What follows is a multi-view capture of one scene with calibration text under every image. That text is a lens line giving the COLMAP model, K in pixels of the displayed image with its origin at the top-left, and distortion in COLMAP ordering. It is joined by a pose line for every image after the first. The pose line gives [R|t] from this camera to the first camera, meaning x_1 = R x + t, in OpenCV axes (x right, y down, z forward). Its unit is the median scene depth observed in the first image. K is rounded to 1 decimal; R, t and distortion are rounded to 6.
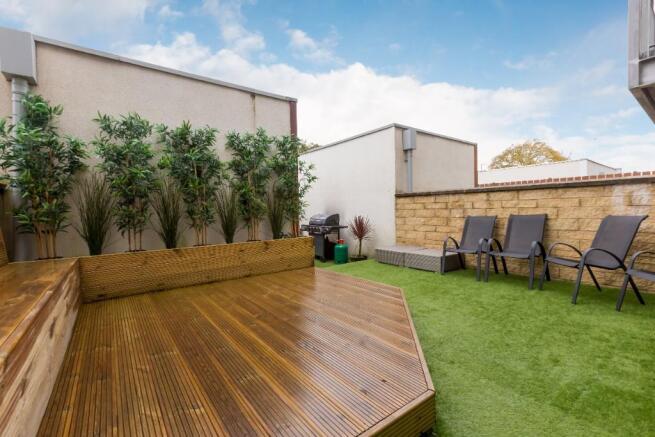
lens RADIAL K [[290.1, 0, 331.2], [0, 290.1, 217.6], [0, 0, 1]] dist [0.001497, -0.000234]
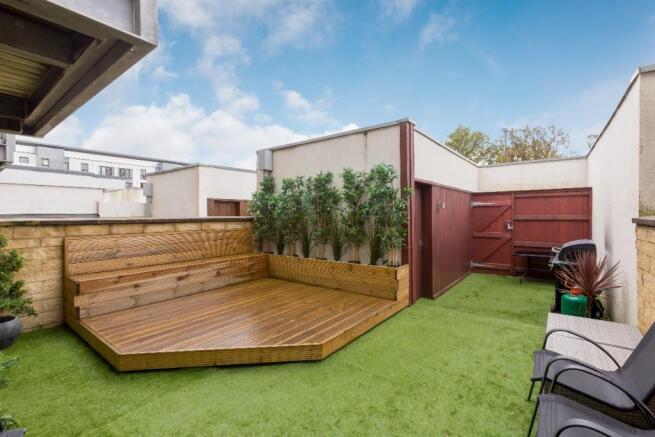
lens RADIAL K [[290.1, 0, 331.2], [0, 290.1, 217.6], [0, 0, 1]] dist [0.001497, -0.000234]
pose [[0.261819, 0.018401, -0.964941, 0.934514], [-0.035372, 0.999329, 0.009459, -0.117033], [0.964469, 0.031655, 0.262295, 0.693162]]
